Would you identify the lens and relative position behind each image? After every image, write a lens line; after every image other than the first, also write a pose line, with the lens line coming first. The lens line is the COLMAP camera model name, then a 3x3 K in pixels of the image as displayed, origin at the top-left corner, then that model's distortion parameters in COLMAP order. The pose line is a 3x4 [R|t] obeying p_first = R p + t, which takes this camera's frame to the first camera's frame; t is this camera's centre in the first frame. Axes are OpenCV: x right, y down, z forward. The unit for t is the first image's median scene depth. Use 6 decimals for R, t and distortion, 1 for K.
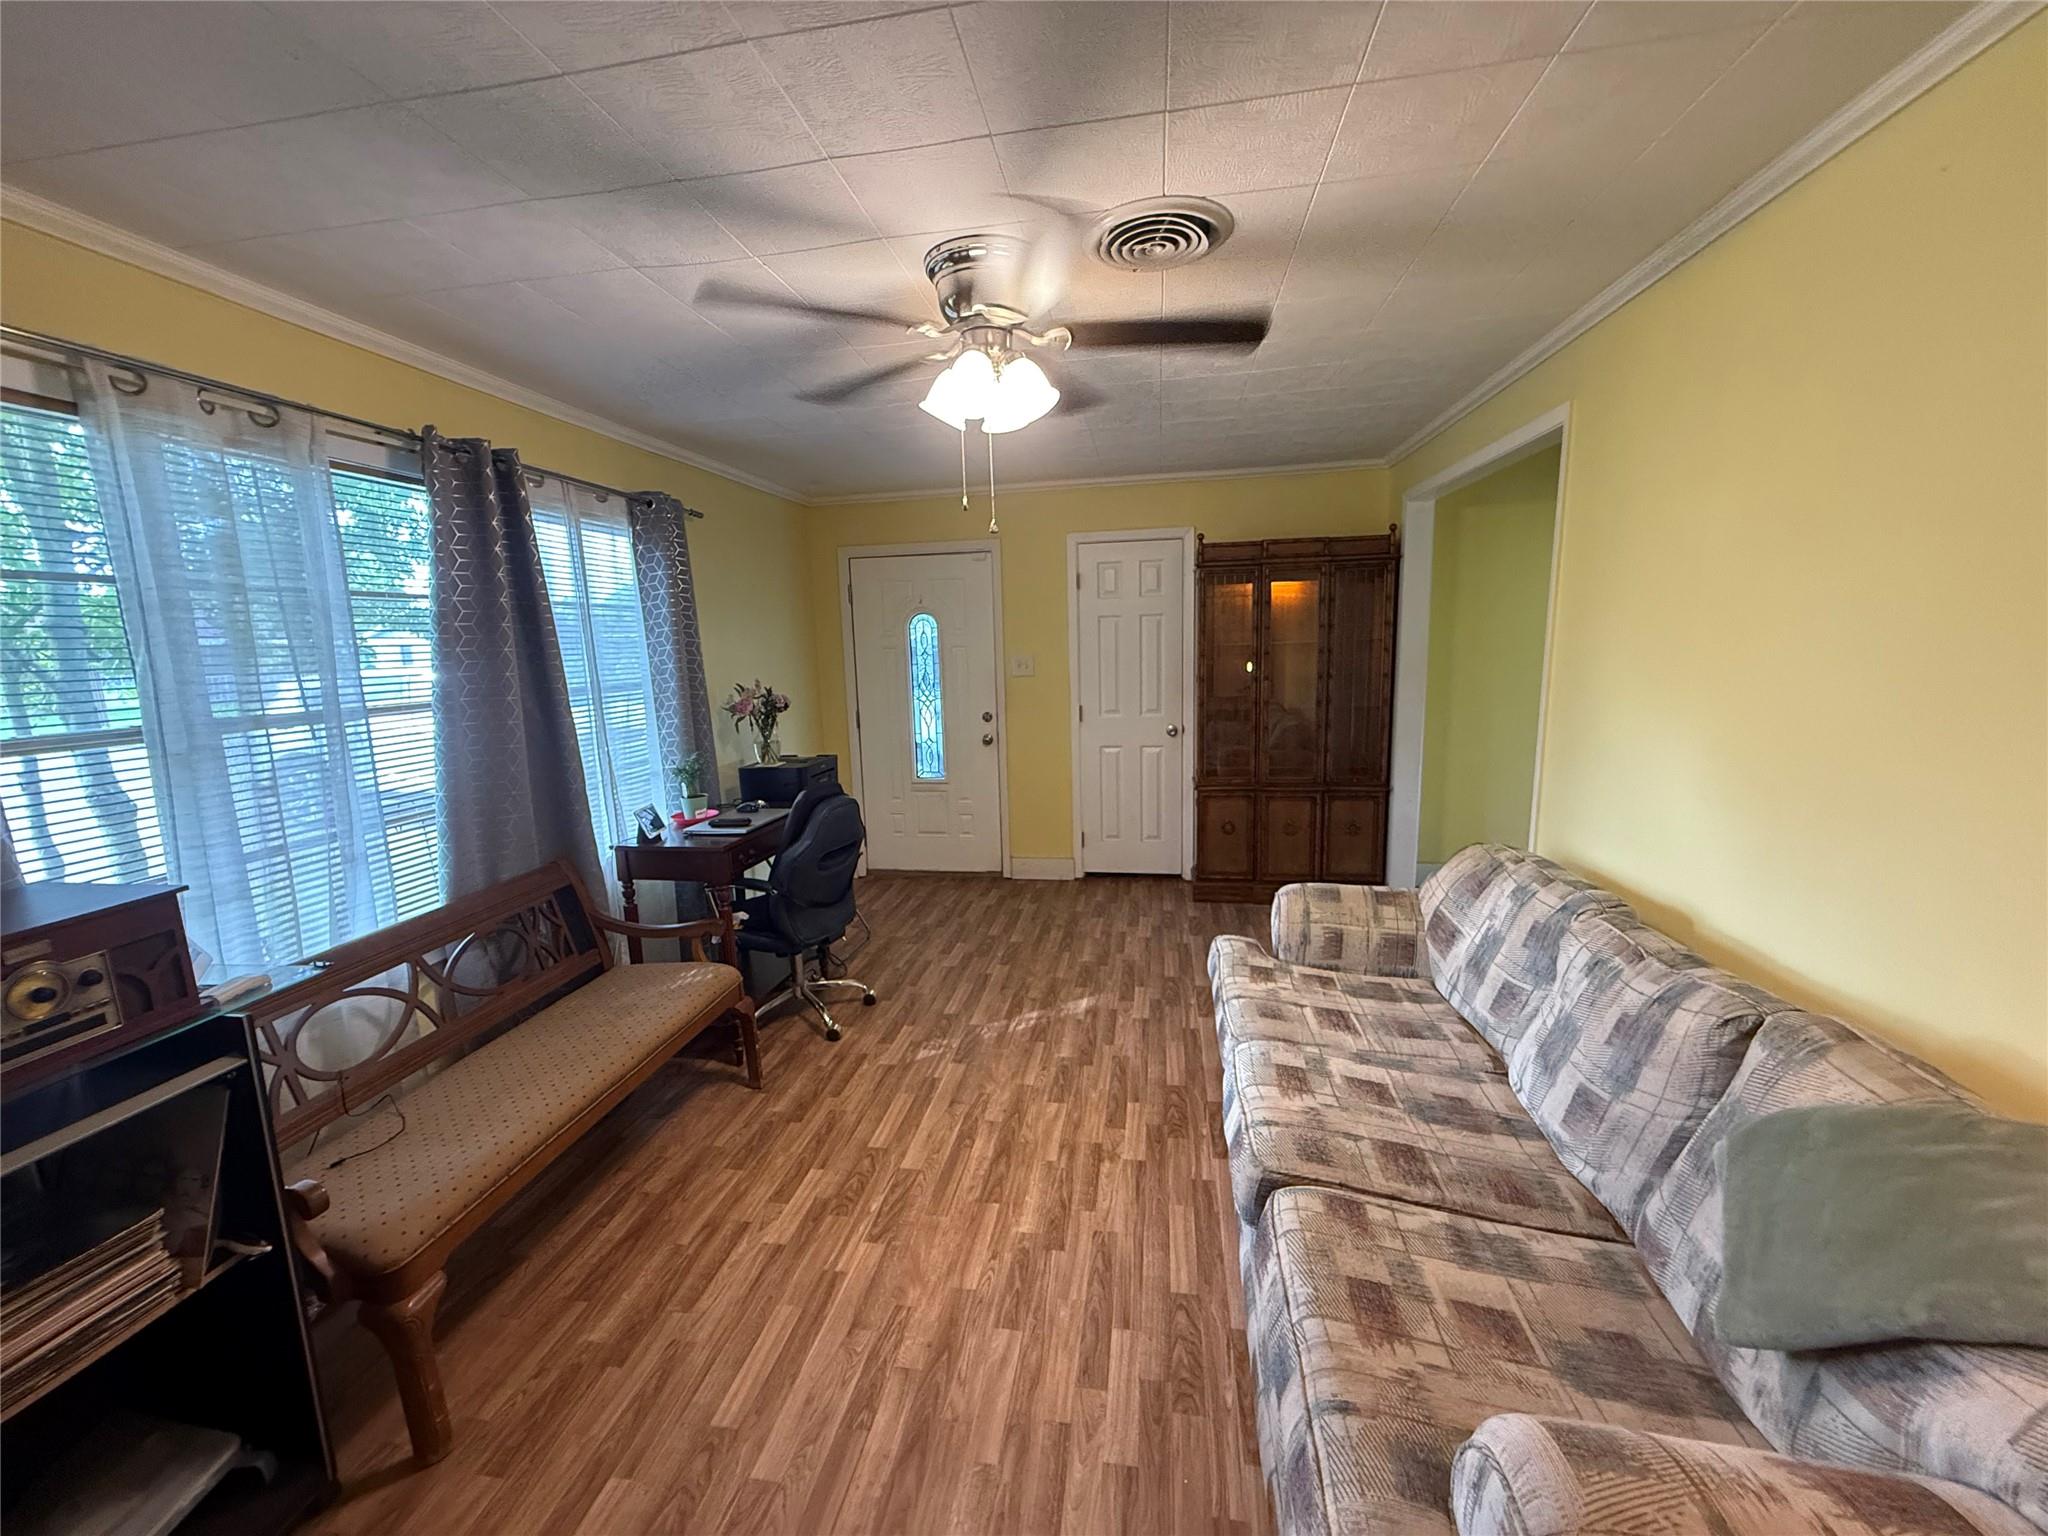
lens RADIAL K [[808.1, 0, 1019.8], [0, 808.1, 772.4], [0, 0, 1]] dist [0.002003, 0.000076]
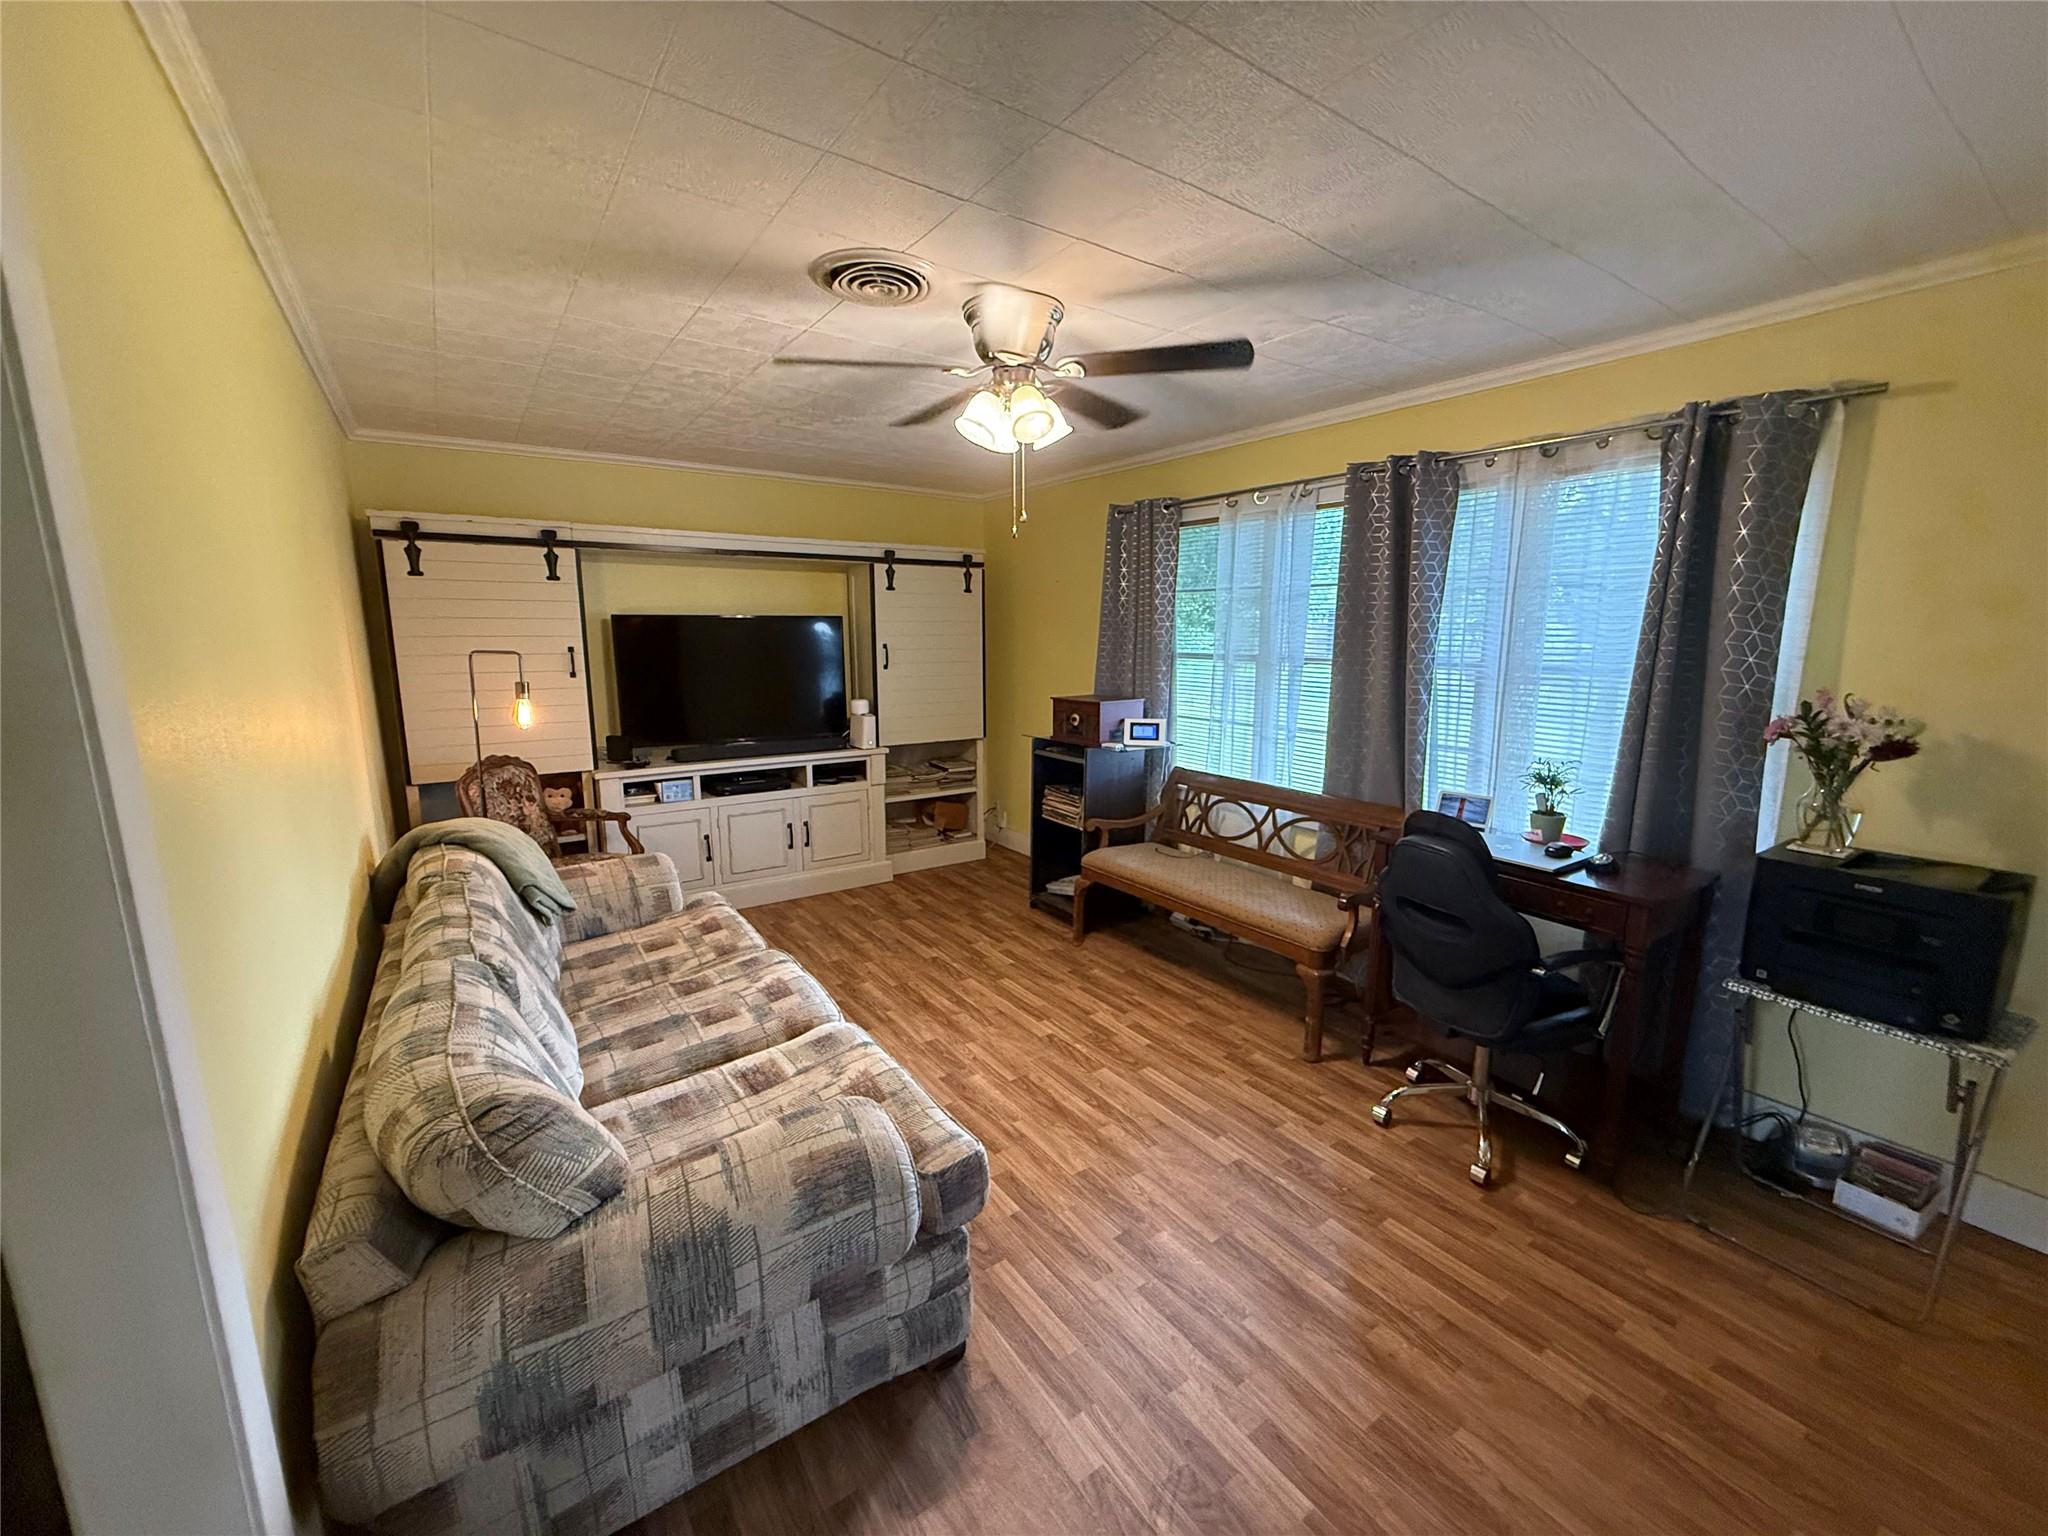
lens RADIAL K [[808.1, 0, 1020.8], [0, 808.1, 772.3], [0, 0, 1]] dist [0.002003, 0.000076]
pose [[-0.712935, 0.153948, -0.684123, 0.911554], [-0.087140, 0.948591, 0.304271, -0.366503], [0.695795, 0.276540, -0.662869, 2.089925]]
